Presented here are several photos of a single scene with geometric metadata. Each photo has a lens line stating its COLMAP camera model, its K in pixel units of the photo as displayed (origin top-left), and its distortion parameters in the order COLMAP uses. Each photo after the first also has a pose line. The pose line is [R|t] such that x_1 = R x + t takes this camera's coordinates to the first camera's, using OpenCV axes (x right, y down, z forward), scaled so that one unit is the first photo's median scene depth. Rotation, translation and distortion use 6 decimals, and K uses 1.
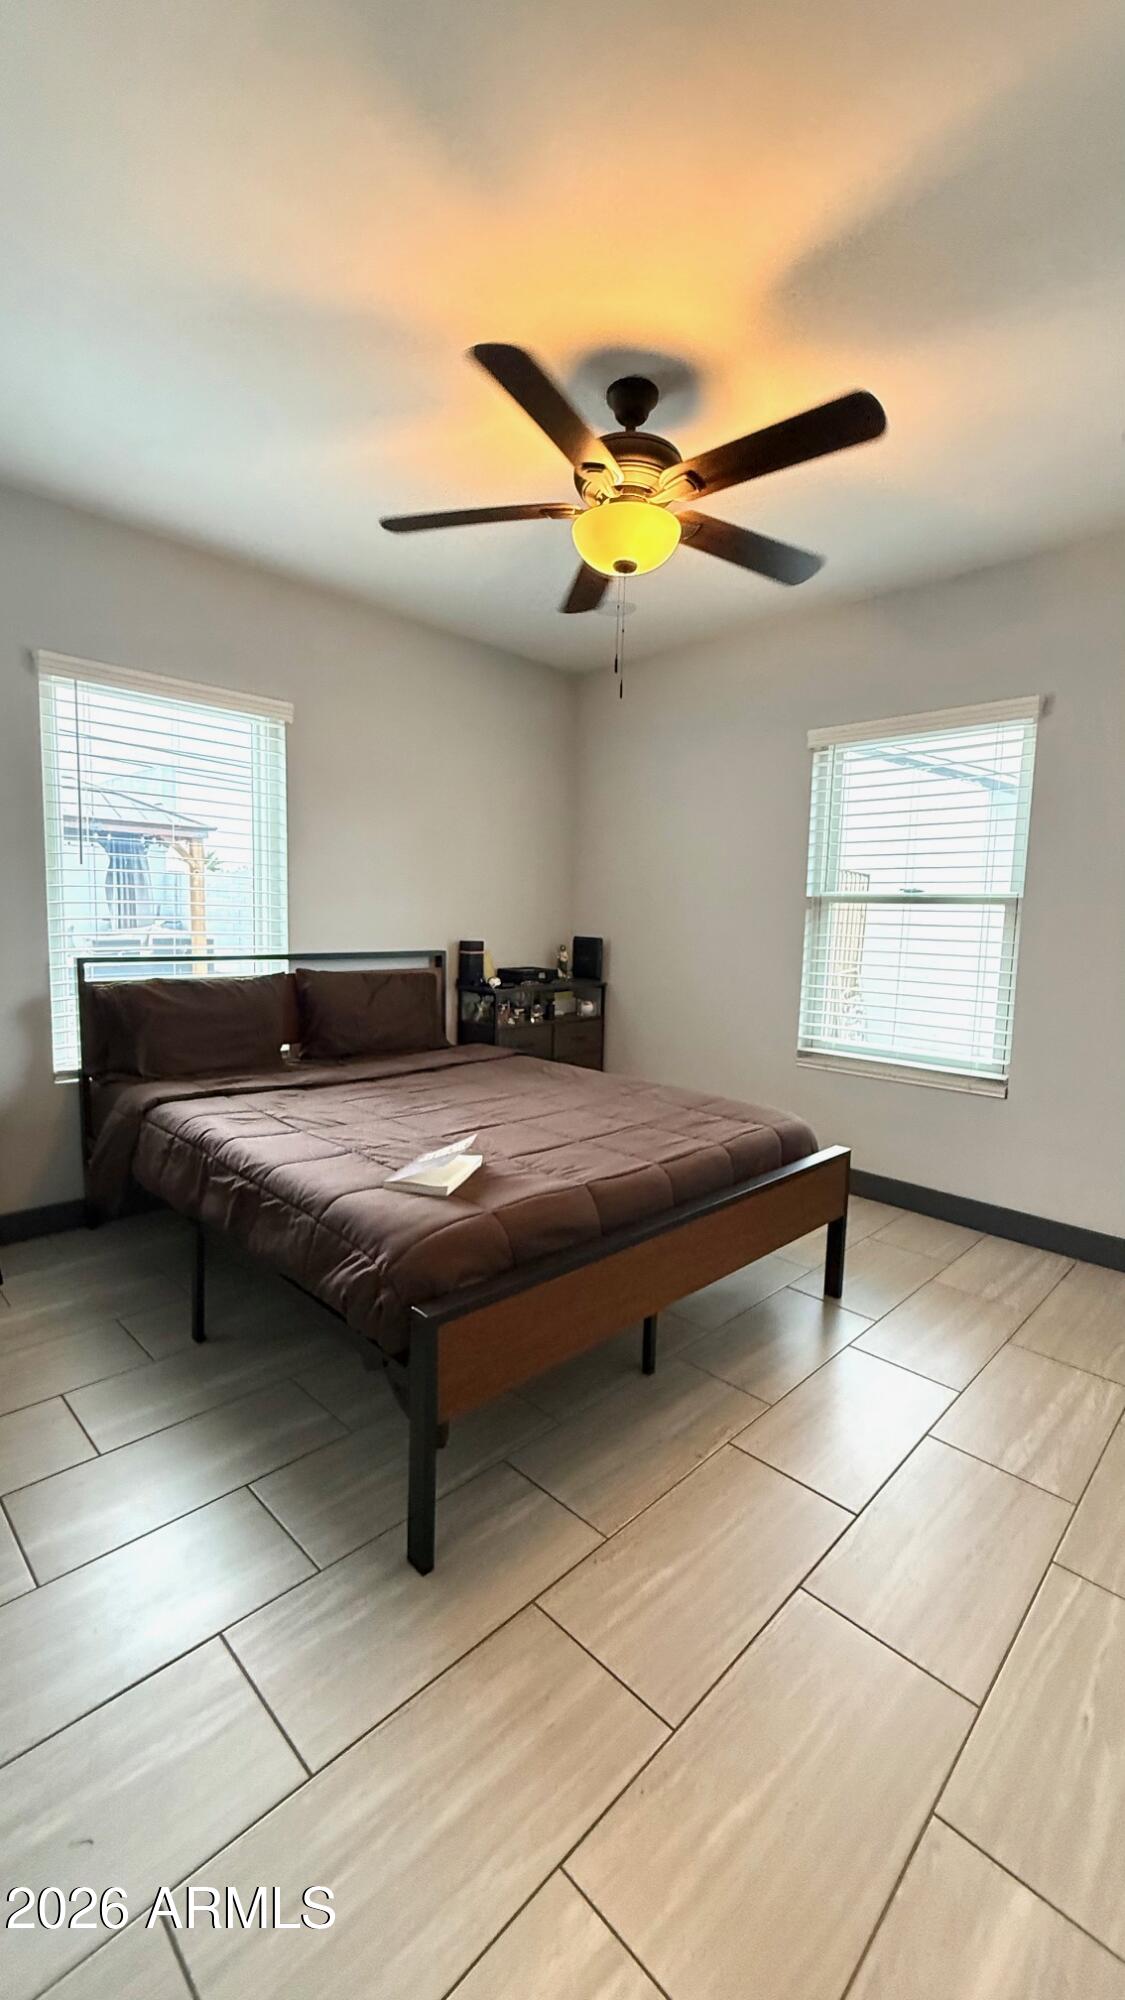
lens RADIAL K [[802.3, 0, 561.0], [0, 802.3, 994.0], [0, 0, 1]] dist [-0.002269, 0.000533]
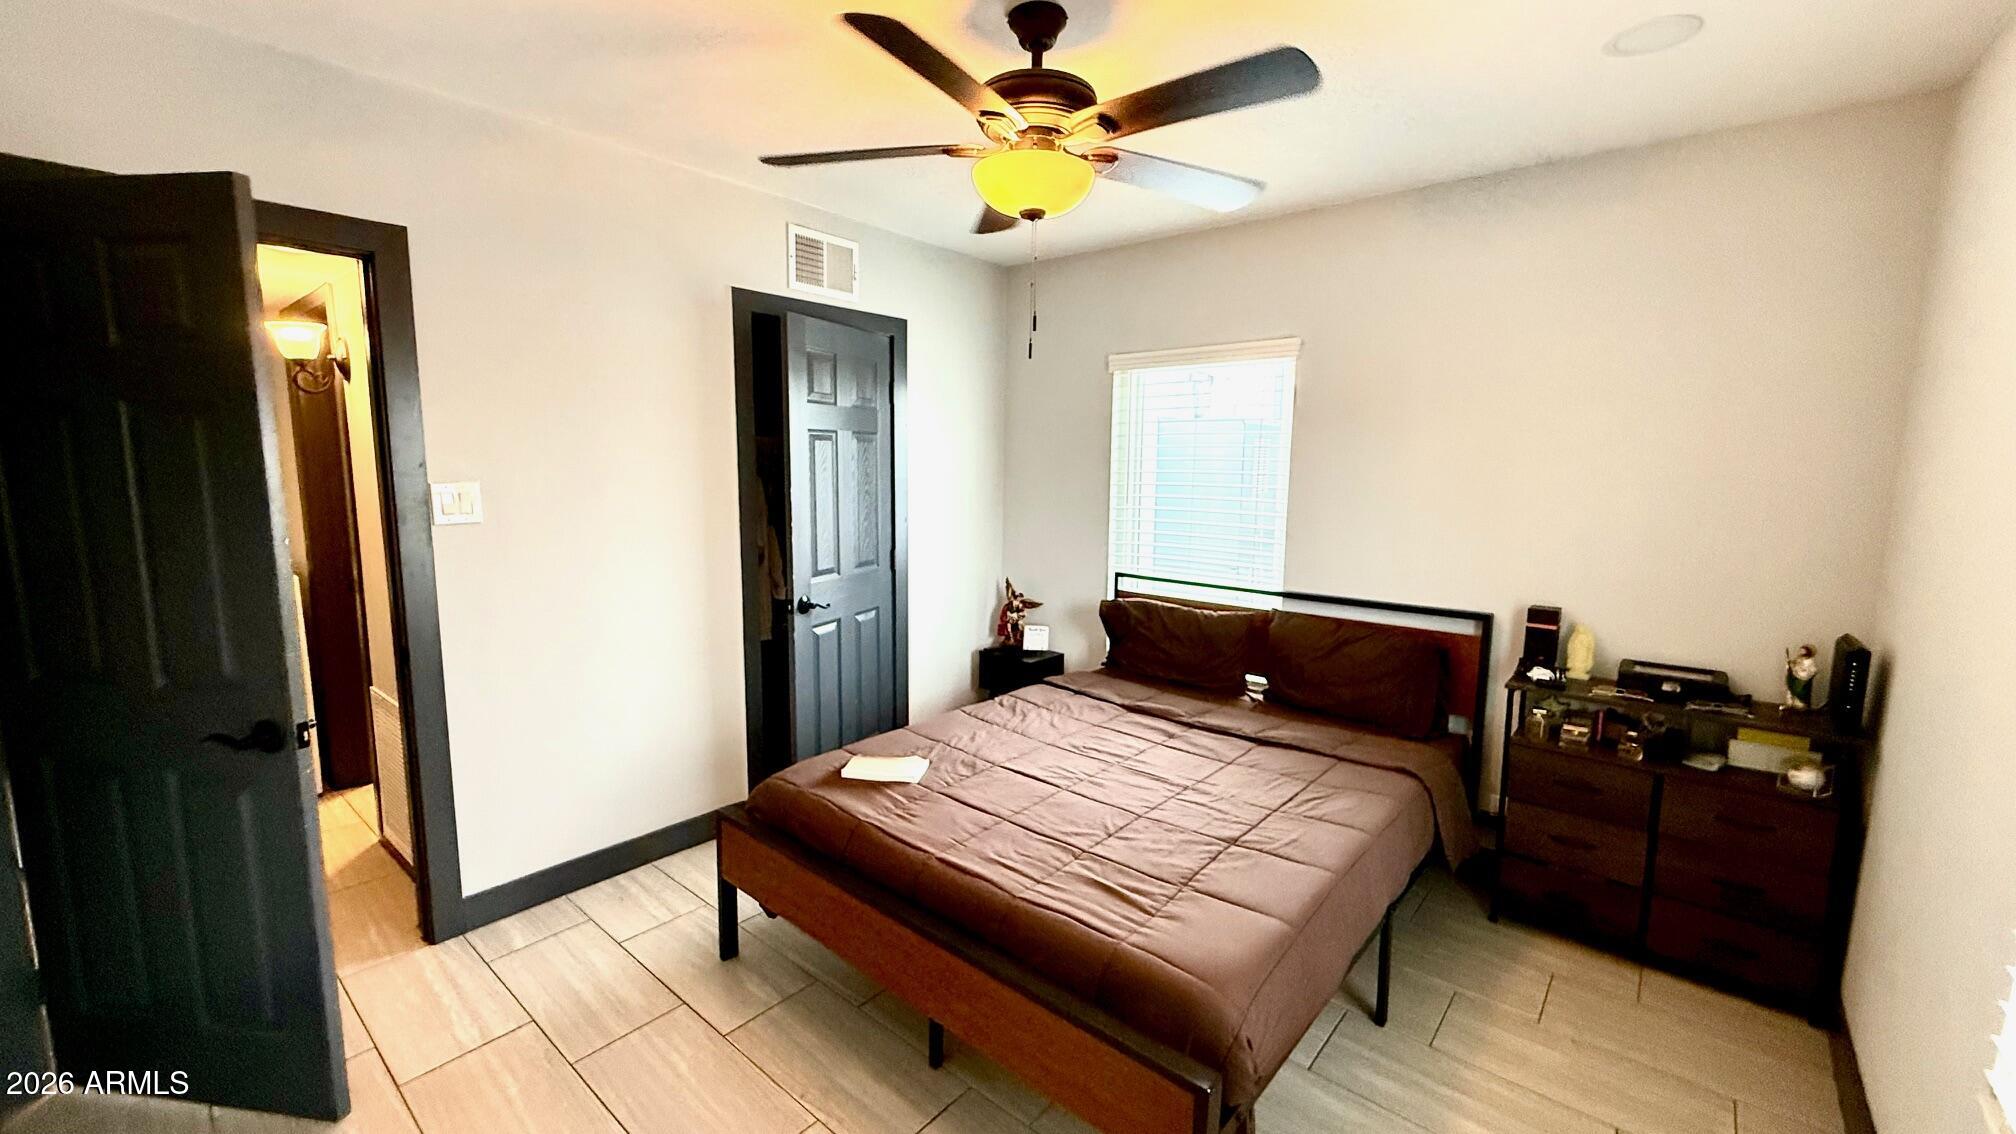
lens RADIAL K [[808.7, 0, 1006.9], [0, 808.7, 571.0], [0, 0, 1]] dist [-0.002269, 0.000533]
pose [[0.069750, 0.109053, -0.991586, 0.793205], [-0.108381, 0.988951, 0.101140, -0.176091], [0.991660, 0.100414, 0.080798, 0.738087]]
